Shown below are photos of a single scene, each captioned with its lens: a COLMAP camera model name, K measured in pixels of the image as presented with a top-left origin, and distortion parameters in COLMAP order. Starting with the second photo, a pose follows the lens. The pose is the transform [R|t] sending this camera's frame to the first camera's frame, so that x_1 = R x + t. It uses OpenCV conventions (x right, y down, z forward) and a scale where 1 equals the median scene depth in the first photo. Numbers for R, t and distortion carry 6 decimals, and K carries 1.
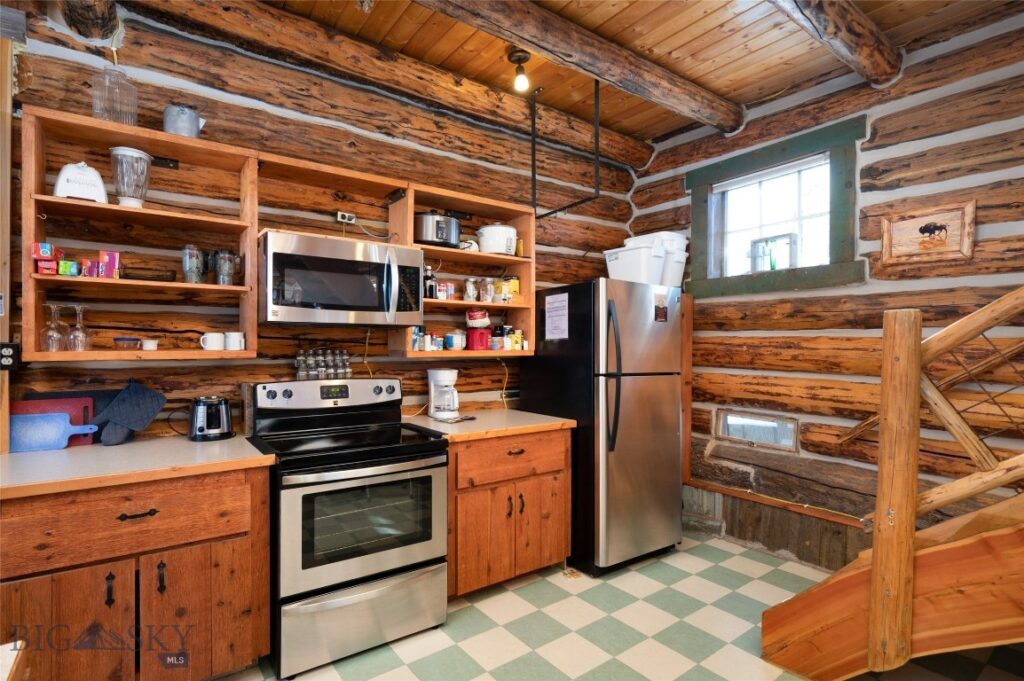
lens RADIAL K [[501.2, 0, 497.3], [0, 501.2, 345.8], [0, 0, 1]] dist [0.000496, -0.000715]
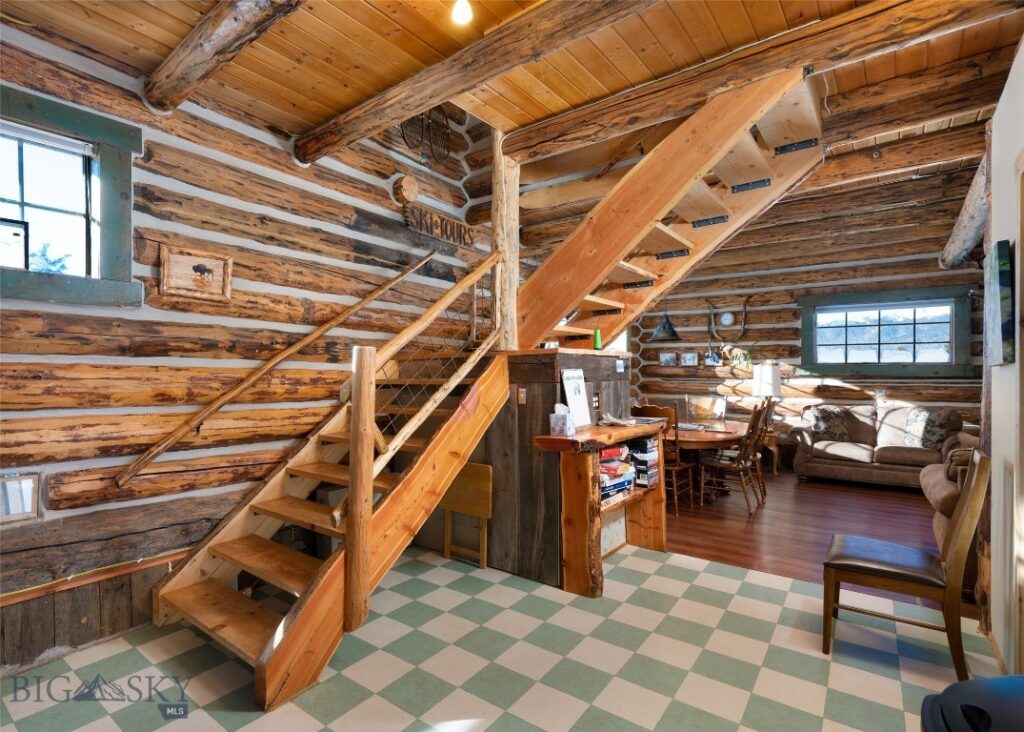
lens RADIAL K [[545.0, 0, 435.8], [0, 545.0, 376.5], [0, 0, 1]] dist [0.010738, 0.000603]
pose [[-0.260739, -0.004862, 0.965397, -0.431046], [0.007508, 0.999947, 0.007064, 0.000361], [-0.965380, 0.009090, -0.260689, 0.780850]]
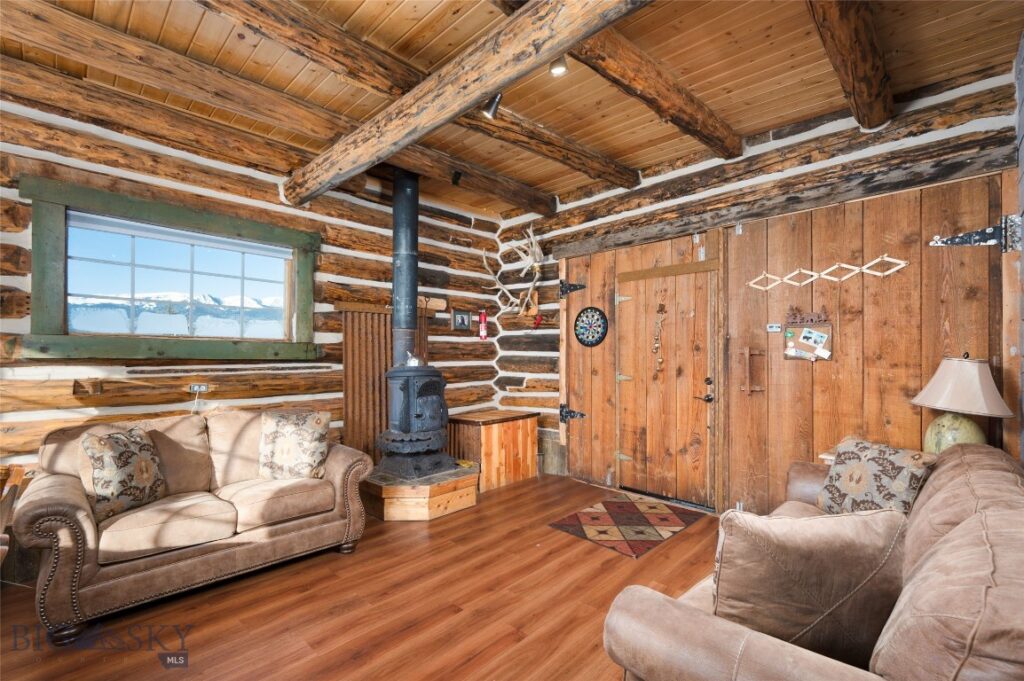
lens RADIAL K [[443.4, 0, 521.2], [0, 443.4, 357.5], [0, 0, 1]] dist [0.000995, -0.001132]
pose [[-0.981469, -0.000148, -0.191619, 0.747074], [-0.002564, 0.999920, 0.012357, 0.008744], [0.191602, 0.012619, -0.981392, -0.415352]]
